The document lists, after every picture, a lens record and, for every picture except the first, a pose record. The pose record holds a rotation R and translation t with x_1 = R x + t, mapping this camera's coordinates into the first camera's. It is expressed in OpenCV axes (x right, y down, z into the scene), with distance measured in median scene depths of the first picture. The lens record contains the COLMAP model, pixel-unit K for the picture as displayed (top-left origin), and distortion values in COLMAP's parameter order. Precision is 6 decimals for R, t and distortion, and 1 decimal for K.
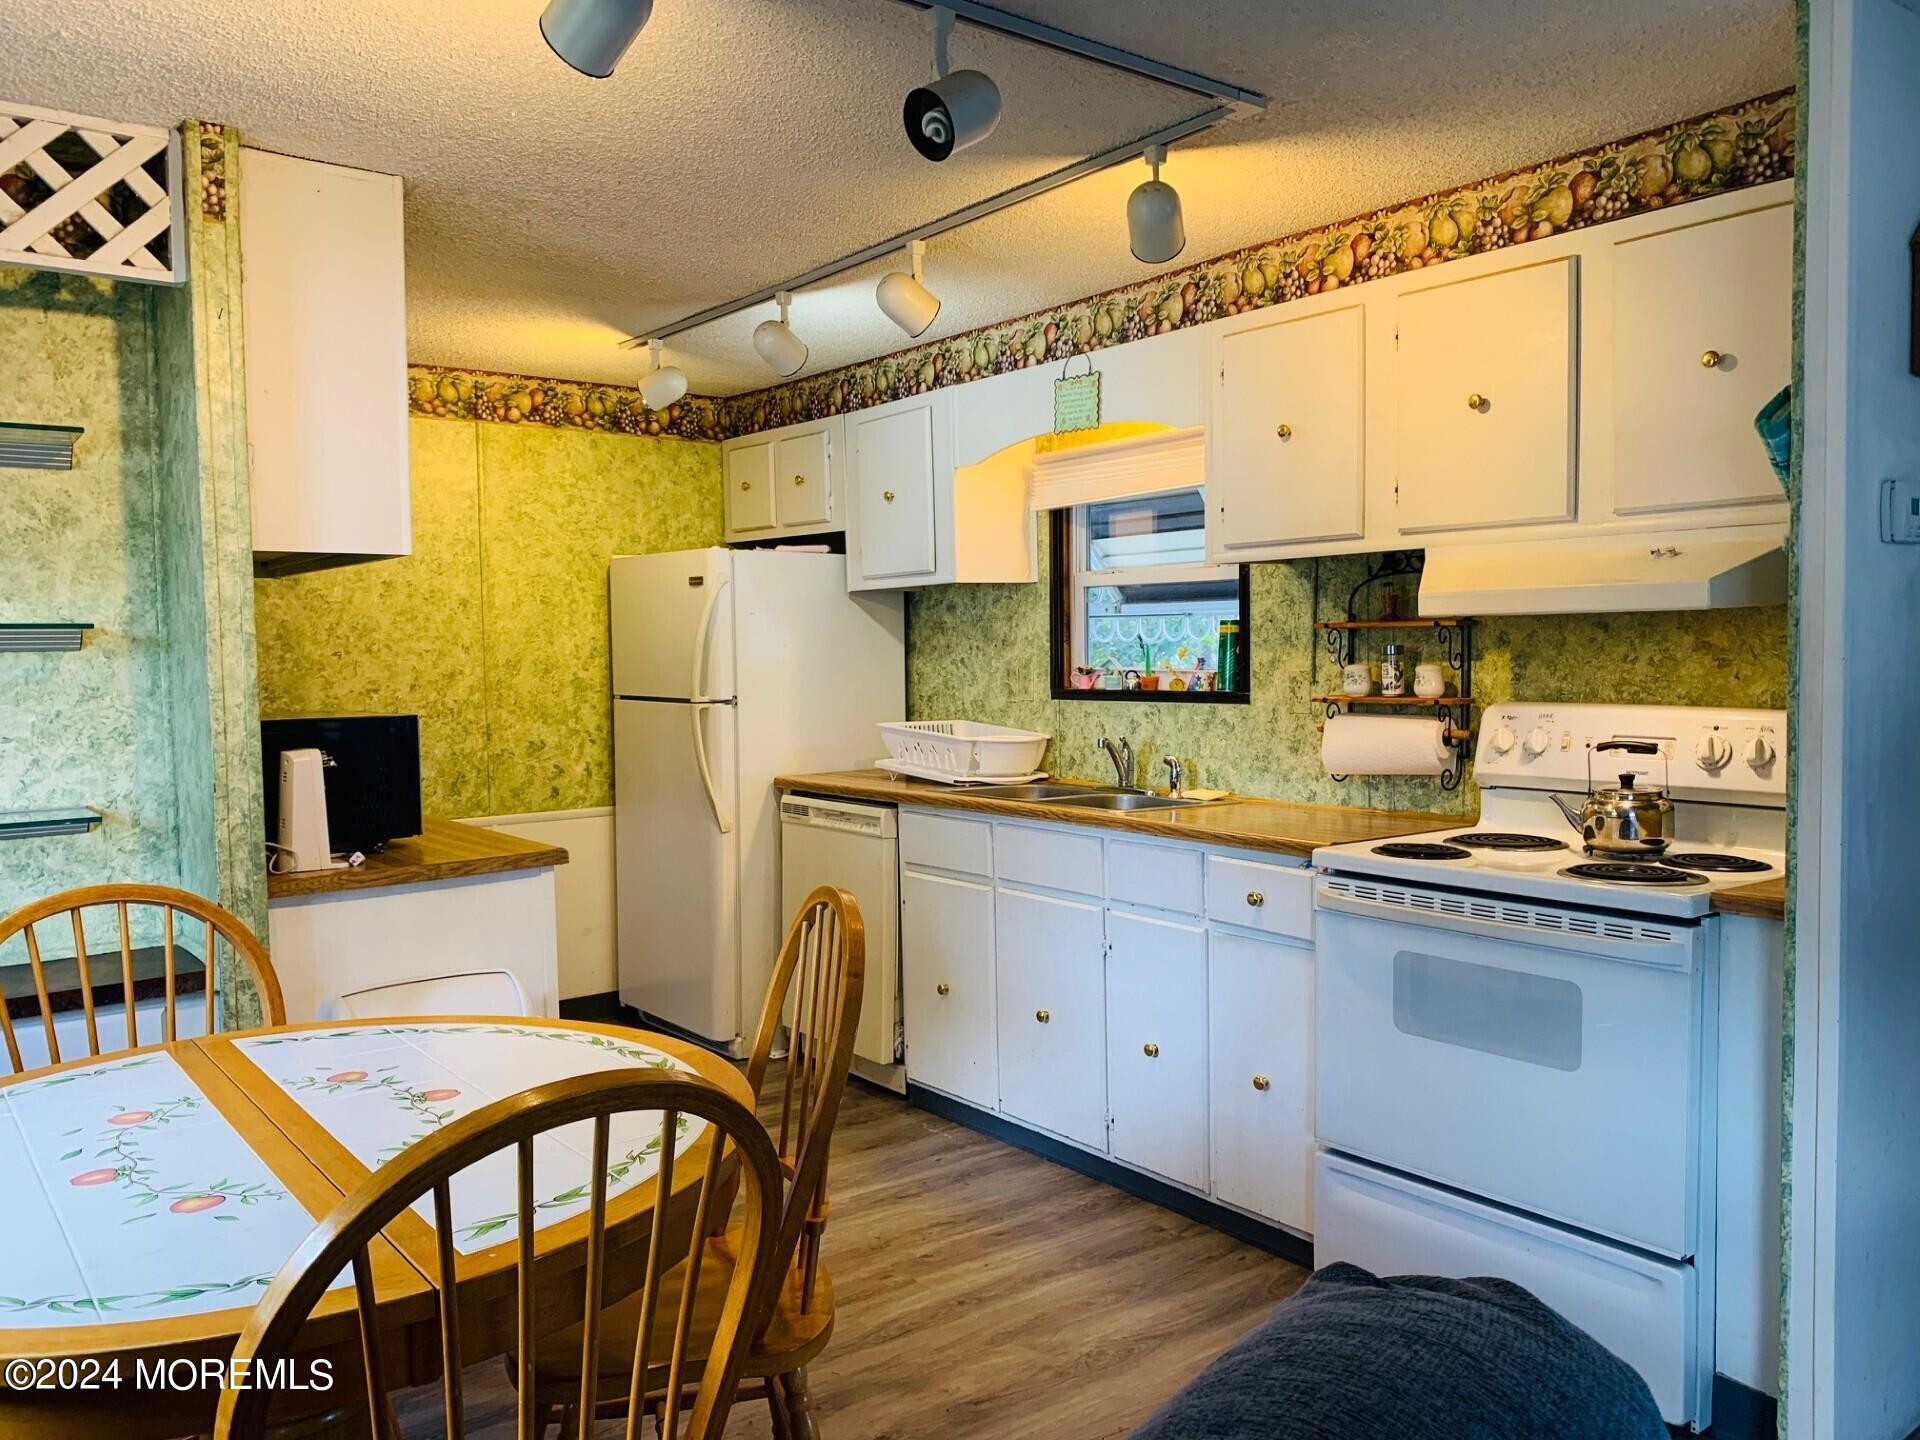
lens RADIAL K [[1472.5, 0, 954.0], [0, 1472.5, 724.2], [0, 0, 1]] dist [0.070224, -0.107864]
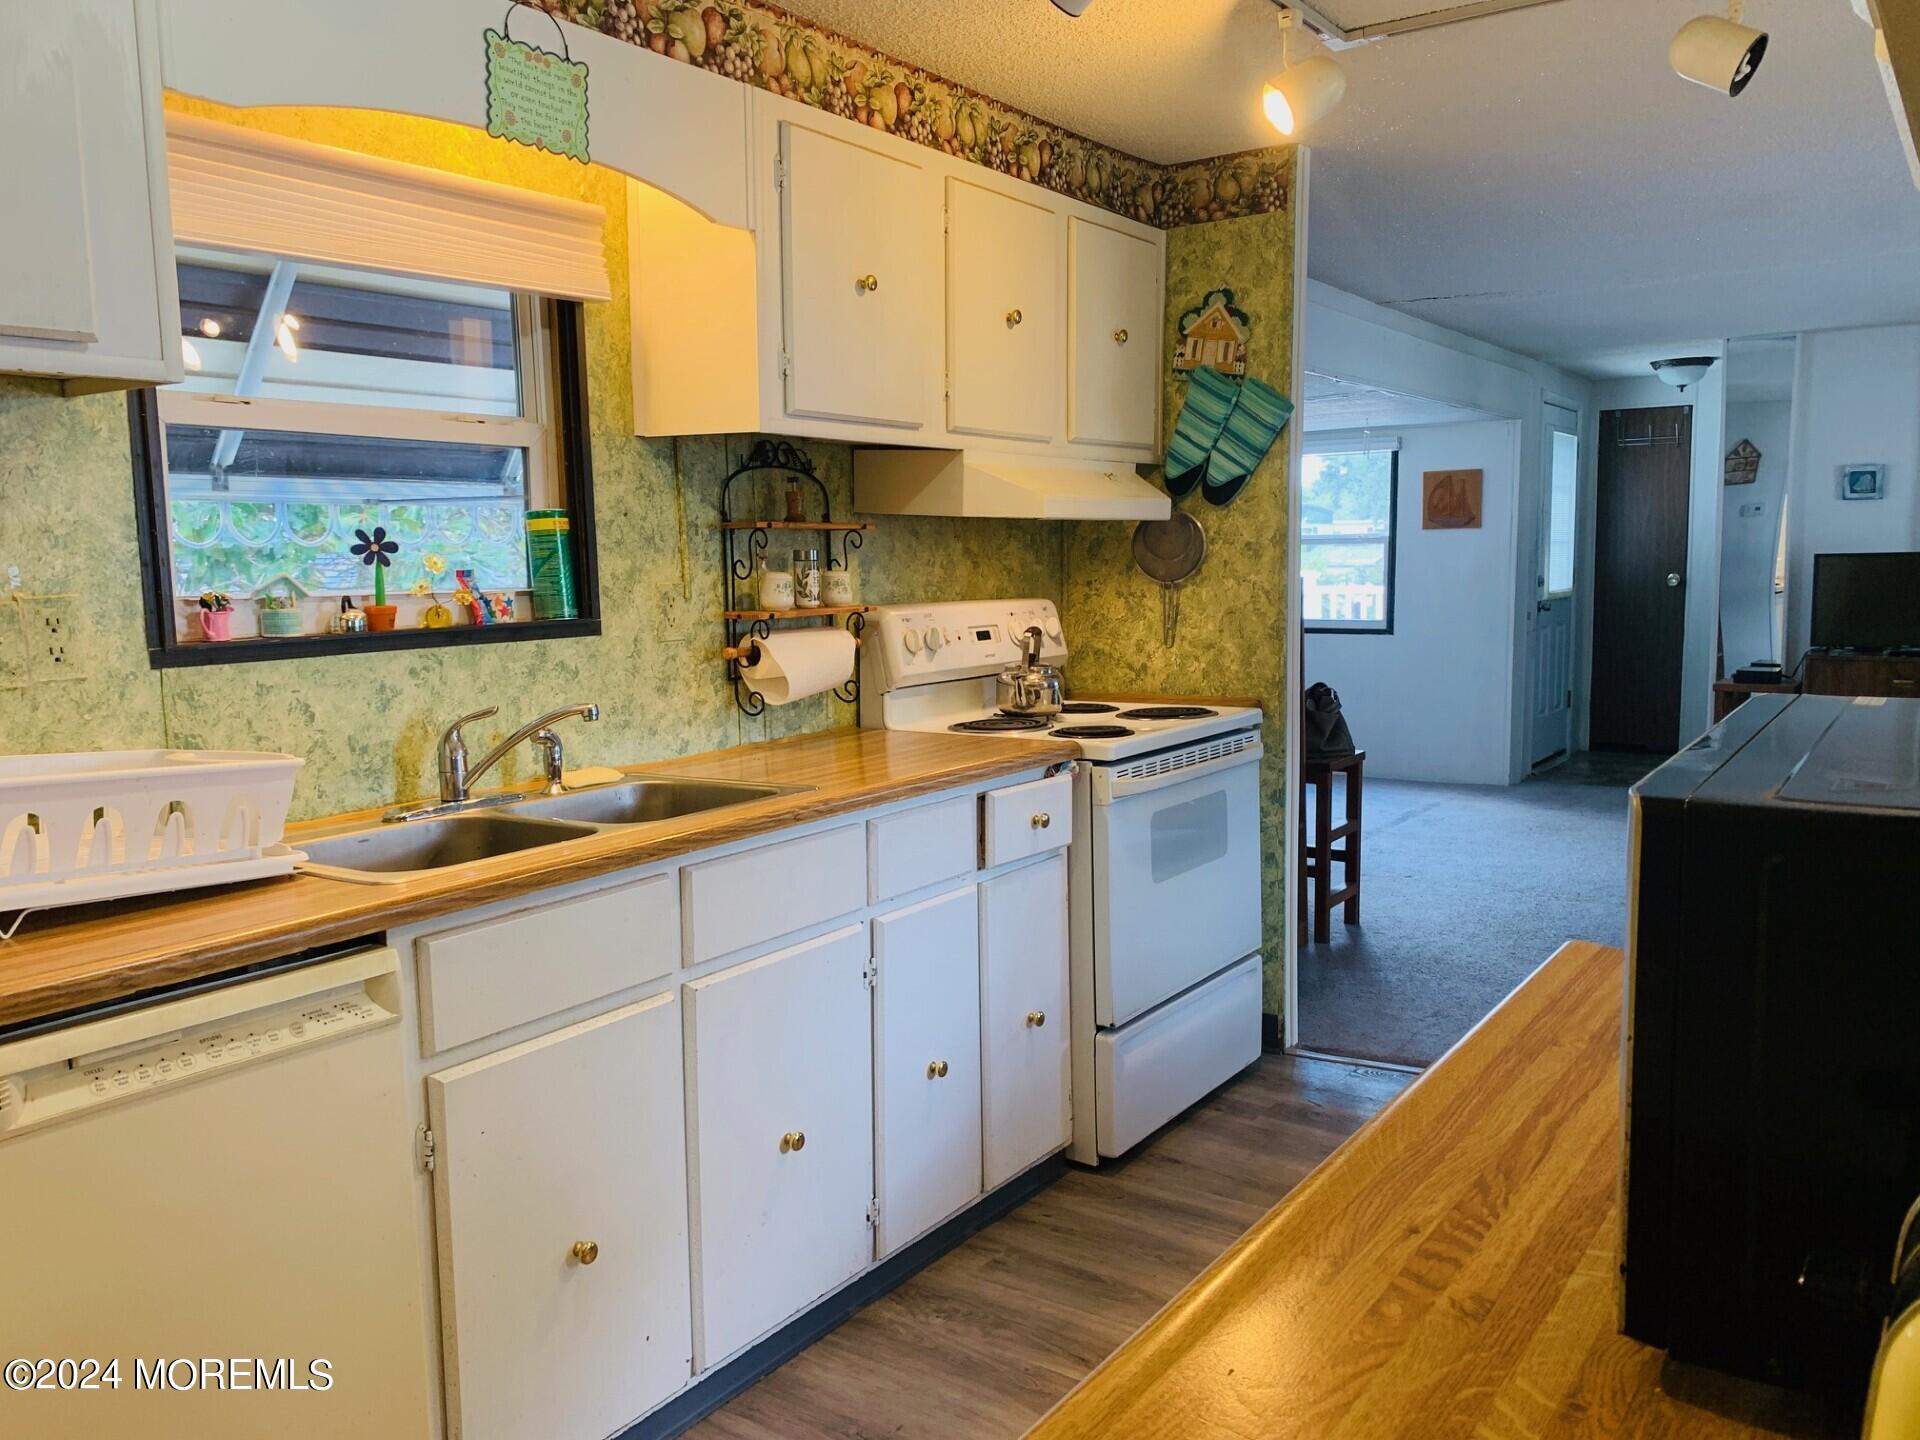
lens RADIAL K [[1472.5, 0, 973.7], [0, 1472.5, 723.4], [0, 0, 1]] dist [0.070224, -0.107864]
pose [[-0.303359, -0.091410, 0.948482, -0.590698], [0.073420, 0.990187, 0.118912, -0.048657], [-0.950044, 0.105711, -0.293670, 1.197450]]
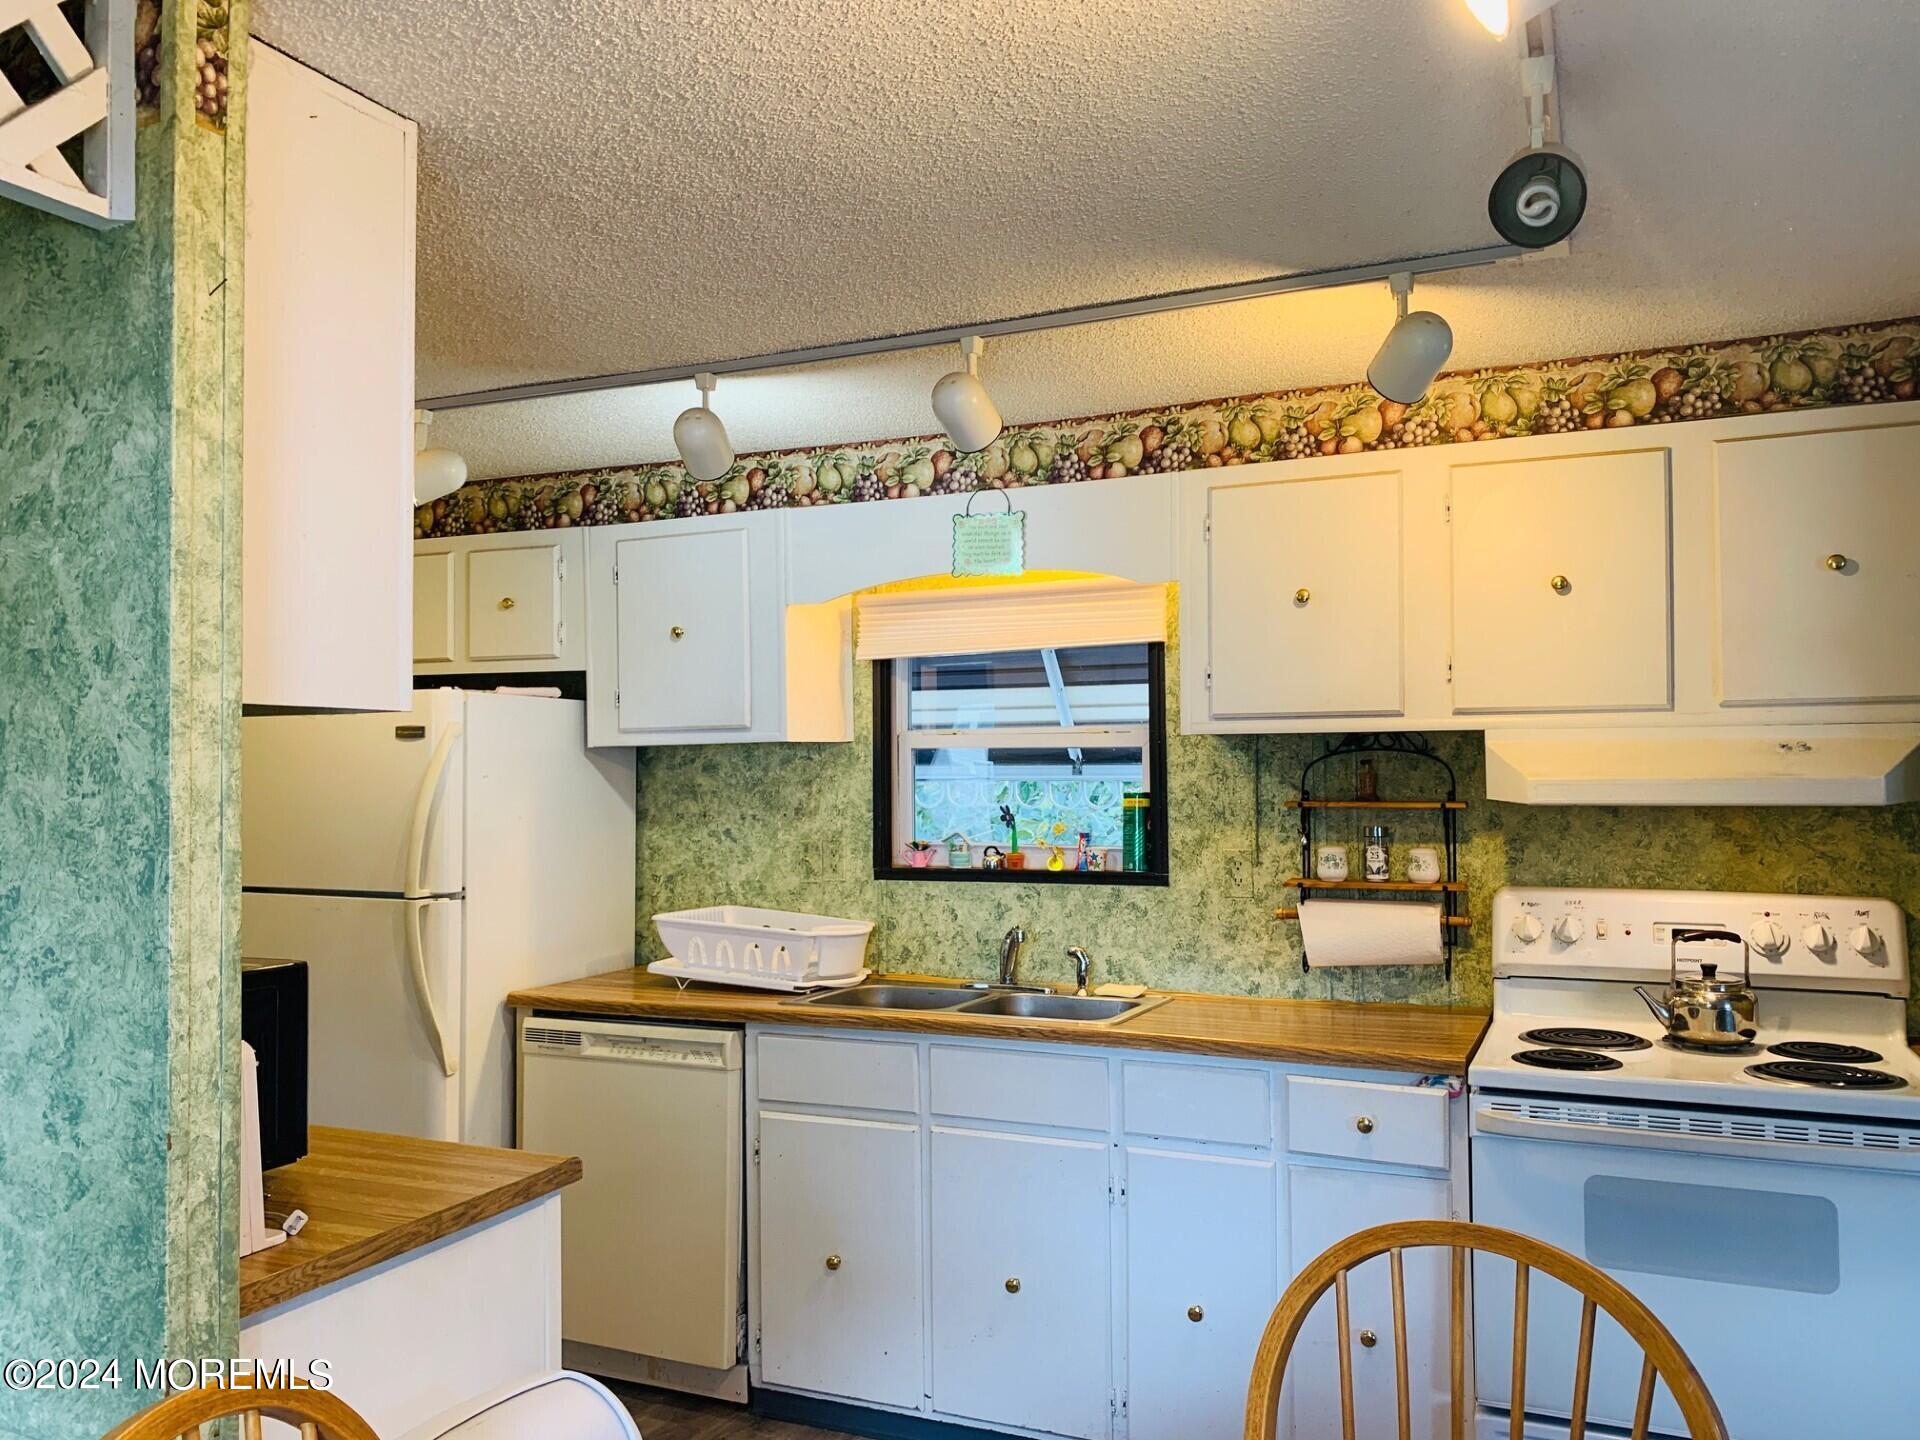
lens RADIAL K [[1472.5, 0, 959.2], [0, 1472.5, 727.0], [0, 0, 1]] dist [0.070224, -0.107864]
pose [[0.880284, 0.021848, 0.473943, -0.394721], [0.020556, 0.996245, -0.084106, -0.043312], [-0.474001, 0.083779, 0.876530, 0.298718]]
